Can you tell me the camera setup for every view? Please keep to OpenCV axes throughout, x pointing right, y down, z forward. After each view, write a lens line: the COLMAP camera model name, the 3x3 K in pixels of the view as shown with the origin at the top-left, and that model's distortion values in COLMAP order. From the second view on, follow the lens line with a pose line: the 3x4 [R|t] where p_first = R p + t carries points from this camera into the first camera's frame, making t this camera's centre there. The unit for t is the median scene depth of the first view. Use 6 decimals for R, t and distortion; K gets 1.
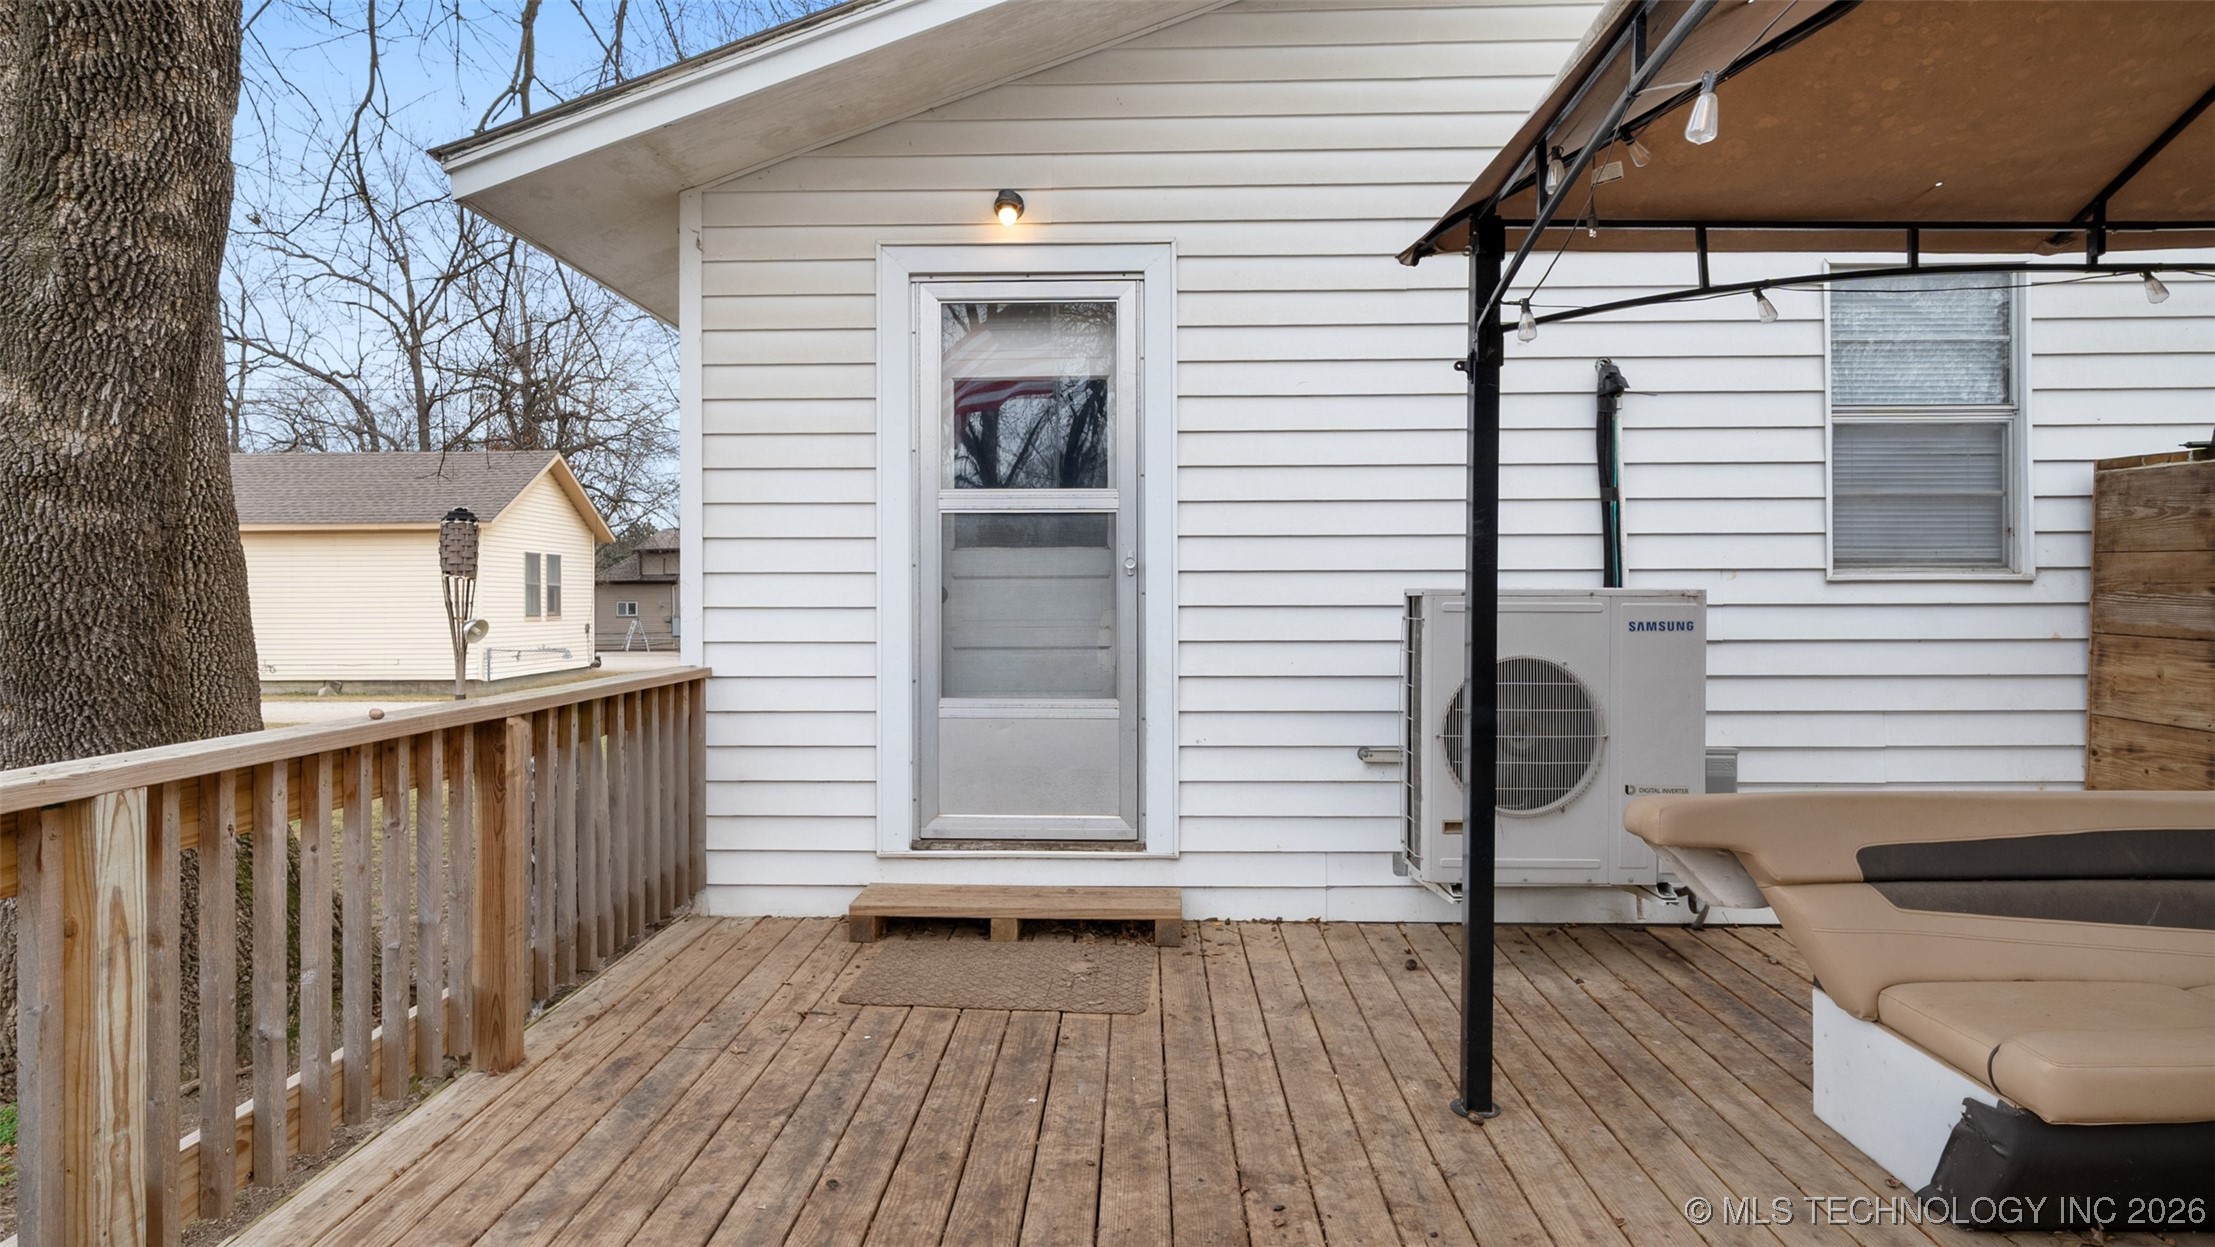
lens RADIAL K [[1158.8, 0, 1116.4], [0, 1158.8, 612.8], [0, 0, 1]] dist [-0.008227, -0.004531]
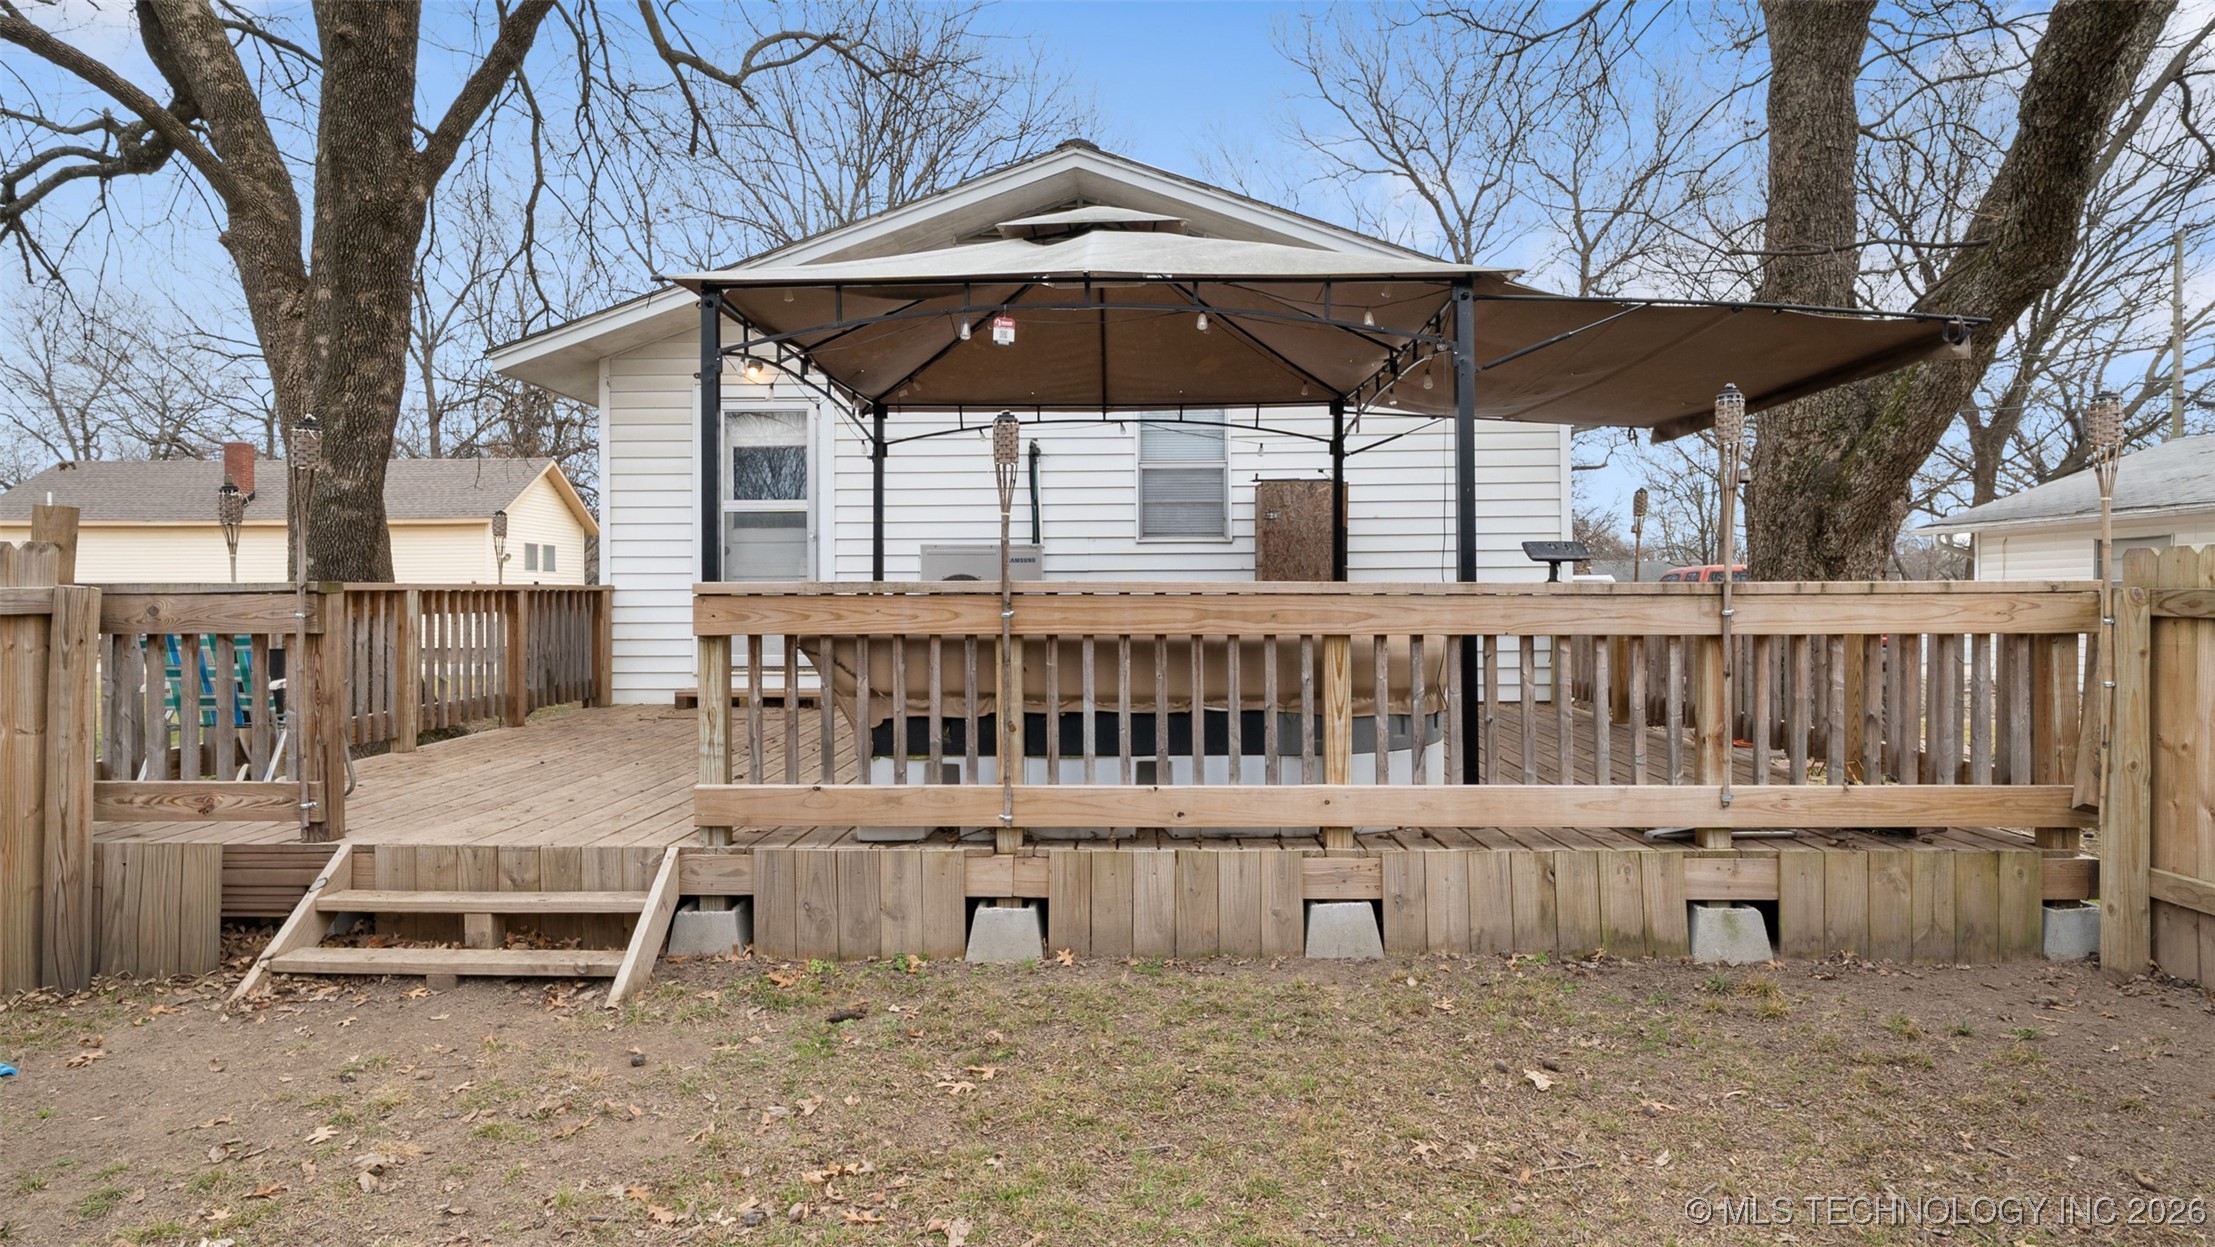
lens RADIAL K [[1158.8, 0, 1103.4], [0, 1158.8, 608.4], [0, 0, 1]] dist [-0.008227, -0.004531]
pose [[0.999960, -0.000495, -0.008912, 0.569899], [0.000486, 0.999999, -0.000960, 0.093241], [0.008913, 0.000956, 0.999960, -1.114723]]
